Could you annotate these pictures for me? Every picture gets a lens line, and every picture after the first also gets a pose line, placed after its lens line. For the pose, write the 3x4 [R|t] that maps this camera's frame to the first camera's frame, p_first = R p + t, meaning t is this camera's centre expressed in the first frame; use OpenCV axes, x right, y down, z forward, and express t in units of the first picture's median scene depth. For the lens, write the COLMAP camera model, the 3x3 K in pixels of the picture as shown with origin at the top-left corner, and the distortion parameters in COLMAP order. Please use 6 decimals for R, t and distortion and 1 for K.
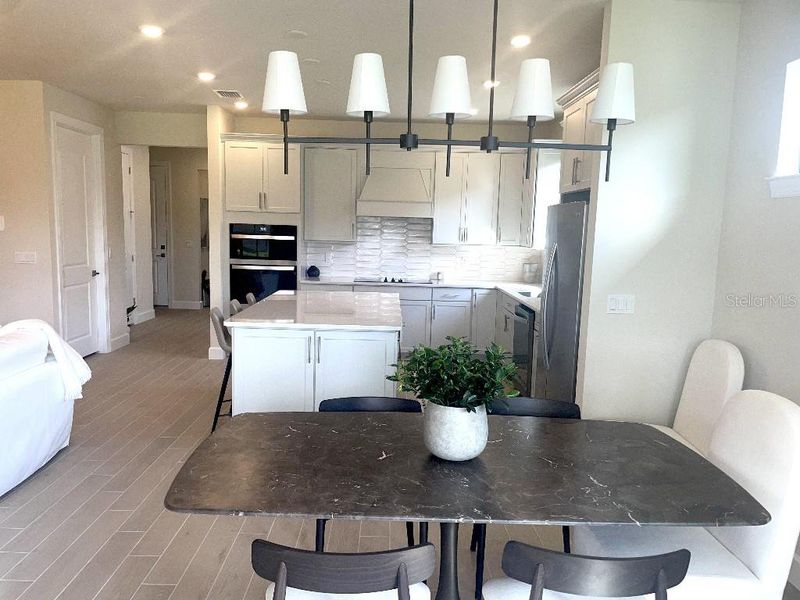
lens RADIAL K [[602.7, 0, 394.6], [0, 602.7, 305.6], [0, 0, 1]] dist [0.081225, -0.107546]
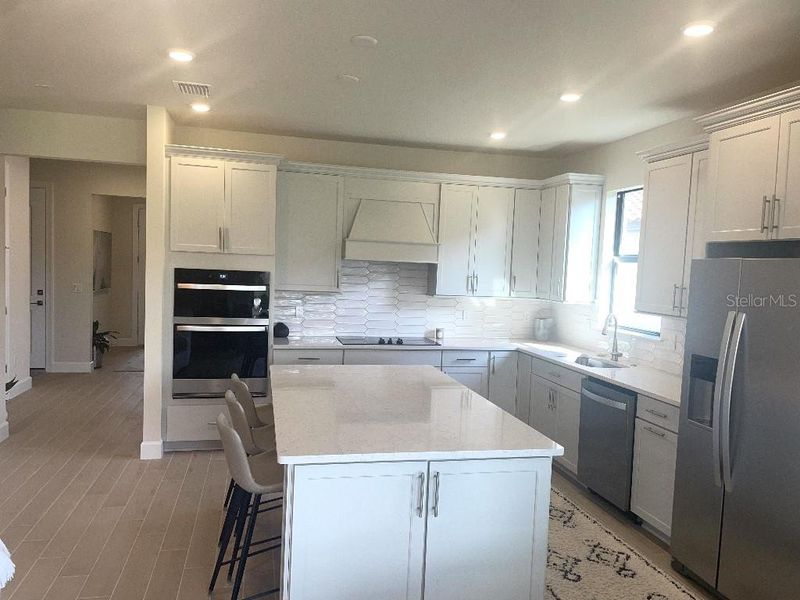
lens RADIAL K [[602.7, 0, 394.6], [0, 602.7, 305.6], [0, 0, 1]] dist [0.081225, -0.107546]
pose [[0.976912, -0.002802, 0.213623, -0.168114], [0.014945, 0.998361, -0.055249, -0.046140], [-0.213118, 0.057166, 0.975353, 0.235155]]
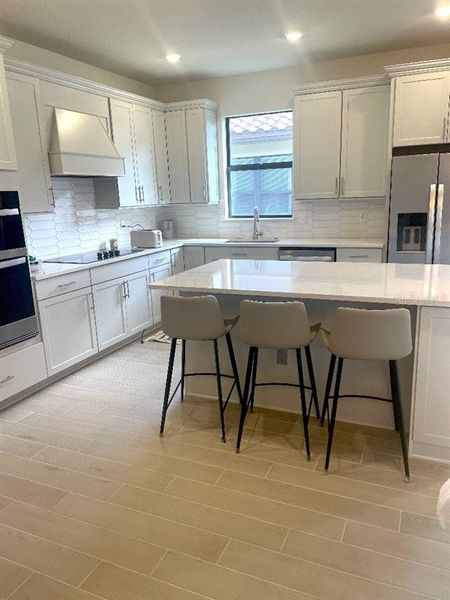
lens RADIAL K [[452.1, 0, 216.1], [0, 452.1, 300.8], [0, 0, 1]] dist [0.081225, -0.107546]
pose [[0.420944, -0.250547, 0.871798, -0.508570], [0.164110, 0.966272, 0.198458, -0.081595], [-0.892118, 0.059530, 0.447864, 0.605676]]
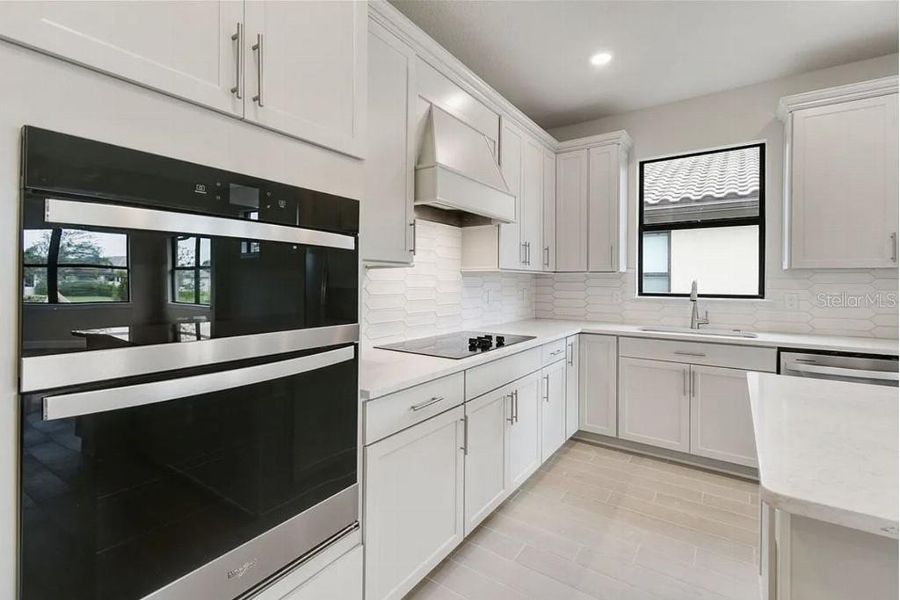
lens RADIAL K [[411.5, 0, 463.2], [0, 411.5, 276.0], [0, 0, 1]] dist [-0.000978, -0.000173]
pose [[0.545540, -0.011333, 0.838008, -0.294886], [0.113839, 0.991643, -0.060697, -0.078363], [-0.830317, 0.128511, 0.542271, 0.846810]]
